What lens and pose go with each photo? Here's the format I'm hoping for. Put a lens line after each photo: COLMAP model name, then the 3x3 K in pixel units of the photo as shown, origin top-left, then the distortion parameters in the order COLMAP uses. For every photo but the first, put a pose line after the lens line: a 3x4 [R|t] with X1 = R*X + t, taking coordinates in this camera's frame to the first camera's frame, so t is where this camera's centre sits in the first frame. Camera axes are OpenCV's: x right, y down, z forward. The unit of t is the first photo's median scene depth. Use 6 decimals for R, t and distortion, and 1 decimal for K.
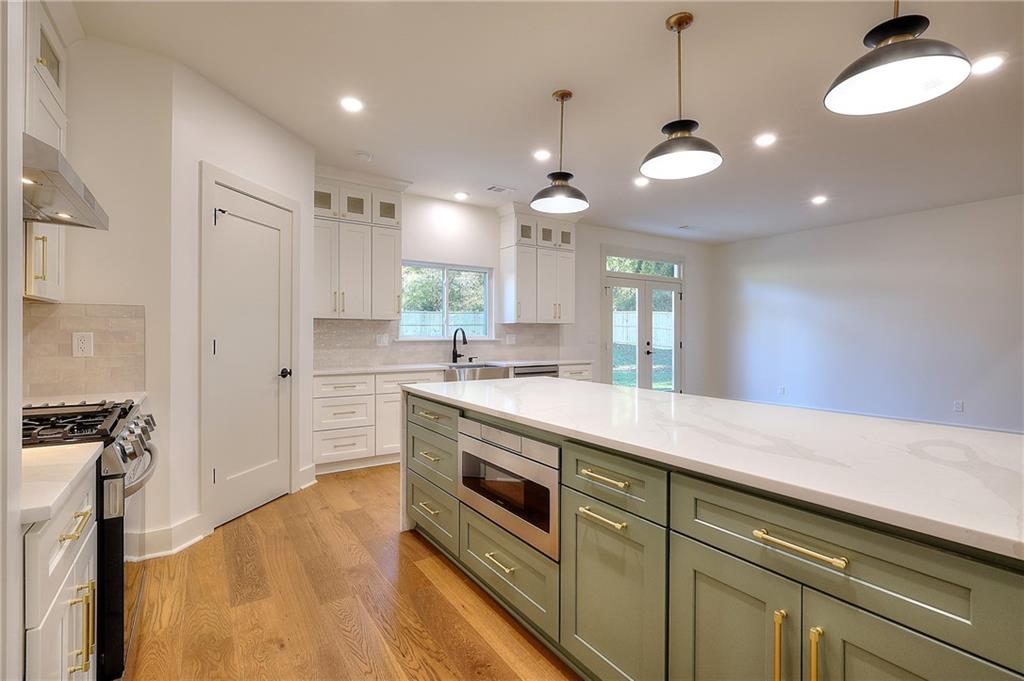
lens RADIAL K [[479.1, 0, 527.5], [0, 479.1, 330.2], [0, 0, 1]] dist [-0.007903, 0.003071]
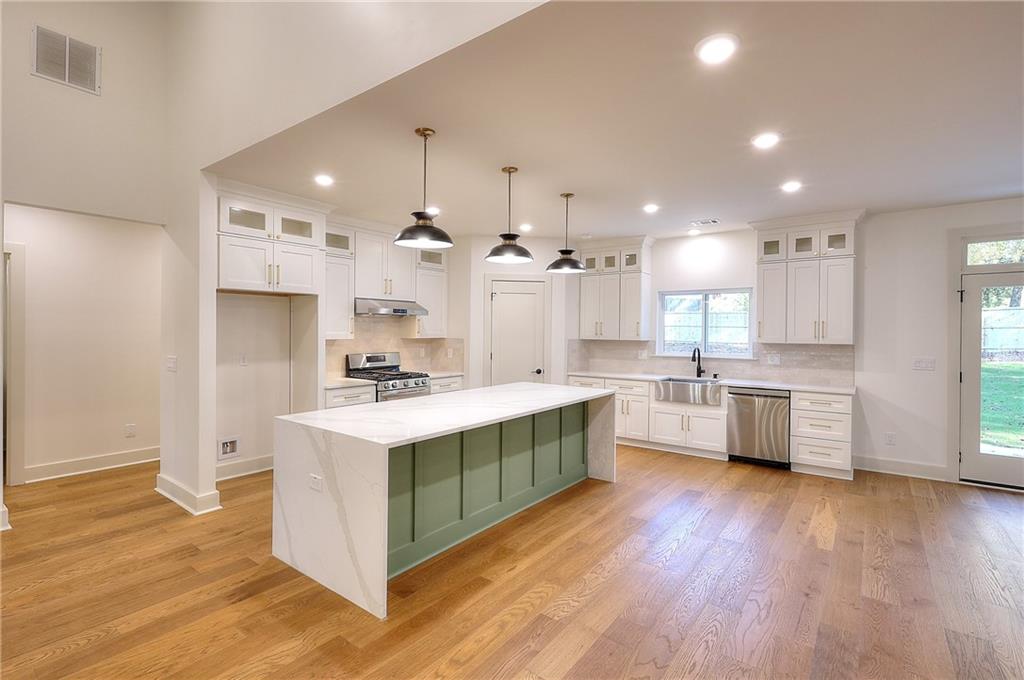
lens RADIAL K [[479.1, 0, 513.0], [0, 479.1, 335.0], [0, 0, 1]] dist [-0.007903, 0.003071]
pose [[0.306567, 0.007551, -0.951819, 0.798086], [0.001547, 0.999963, 0.008431, -0.042950], [0.951848, -0.004057, 0.306544, 0.230795]]
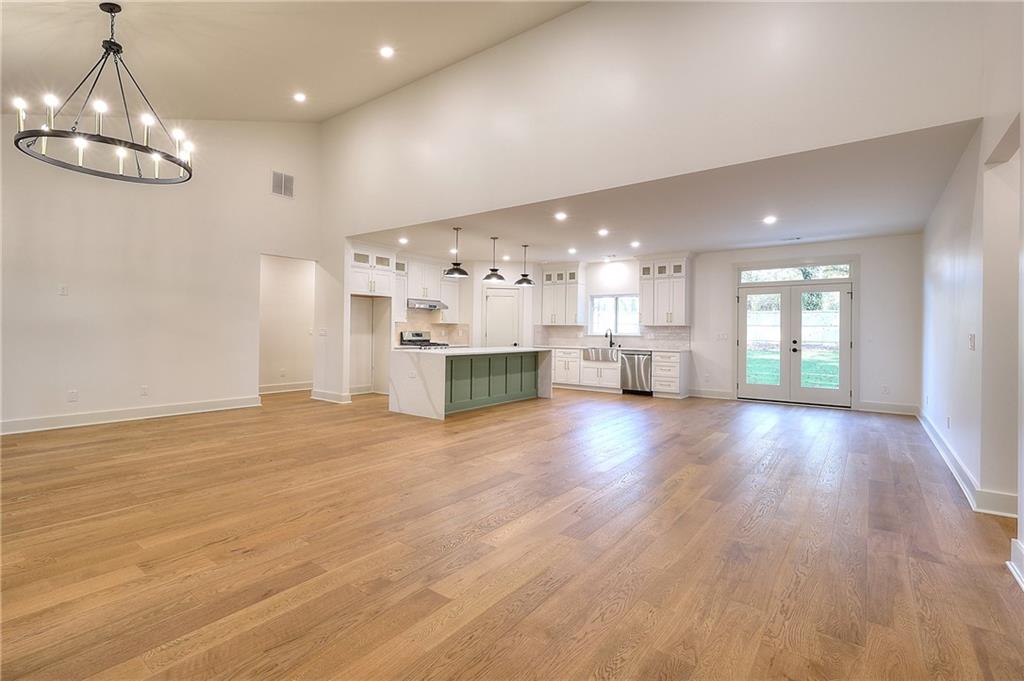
lens RADIAL K [[479.1, 0, 516.8], [0, 479.1, 337.0], [0, 0, 1]] dist [-0.007903, 0.003071]
pose [[0.320468, 0.012363, -0.947179, 1.535849], [-0.002362, 0.999922, 0.012252, 0.005558], [0.947256, -0.001690, 0.320472, 0.037207]]
